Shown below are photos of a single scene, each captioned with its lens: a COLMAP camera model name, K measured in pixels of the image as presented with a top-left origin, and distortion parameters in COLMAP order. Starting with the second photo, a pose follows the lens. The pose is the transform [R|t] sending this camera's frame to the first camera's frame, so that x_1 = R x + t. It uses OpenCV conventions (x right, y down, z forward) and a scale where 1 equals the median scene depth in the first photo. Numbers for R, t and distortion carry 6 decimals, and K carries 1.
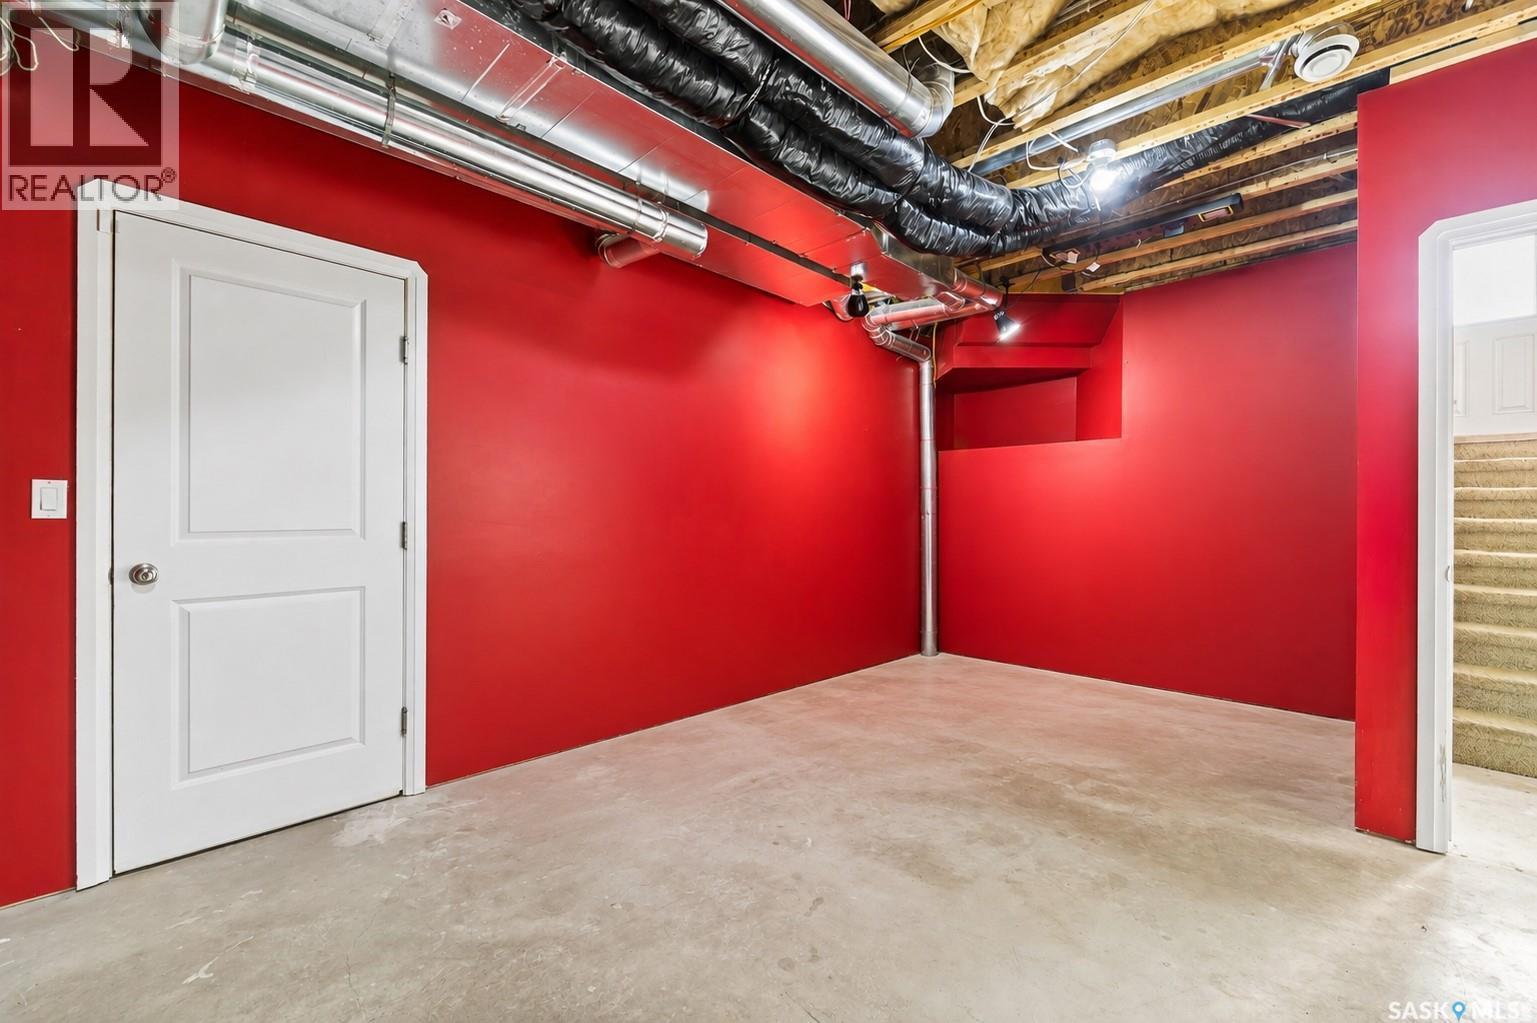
lens RADIAL K [[652.1, 0, 768.2], [0, 652.1, 507.1], [0, 0, 1]] dist [0.000369, -0.000034]
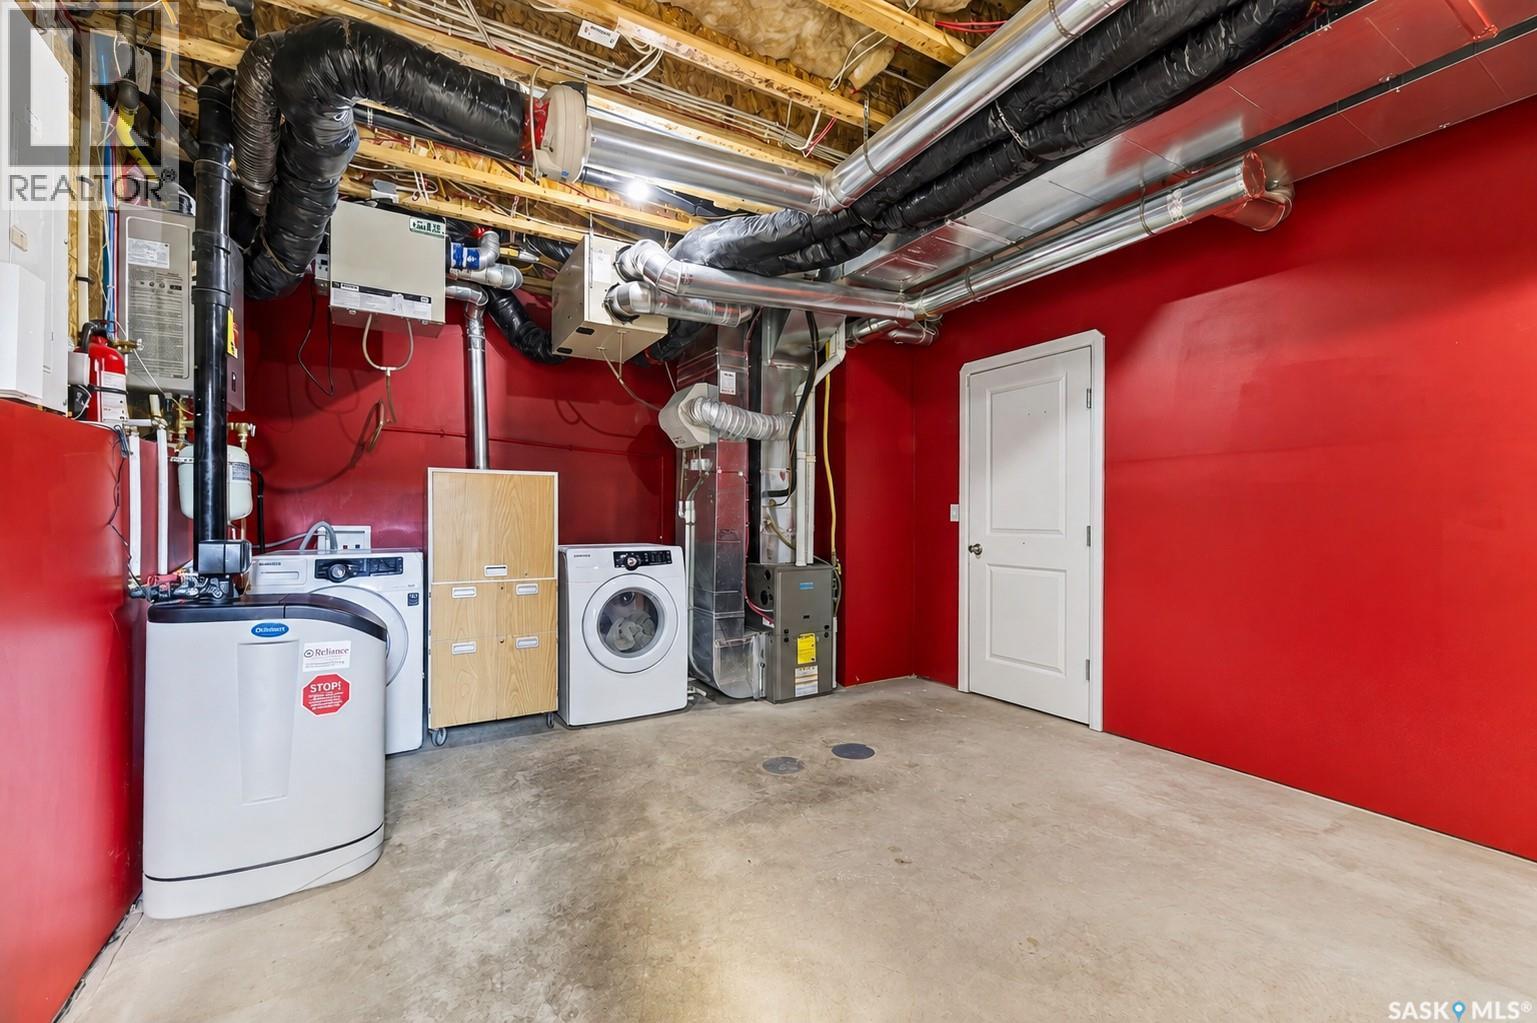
lens RADIAL K [[629.7, 0, 768.5], [0, 629.7, 511.5], [0, 0, 1]] dist [-0.000021, -0.000489]
pose [[-0.249482, -0.014266, -0.968274, 1.102721], [0.005080, 0.999858, -0.016040, 0.013985], [0.968366, -0.008920, -0.249374, 0.867321]]
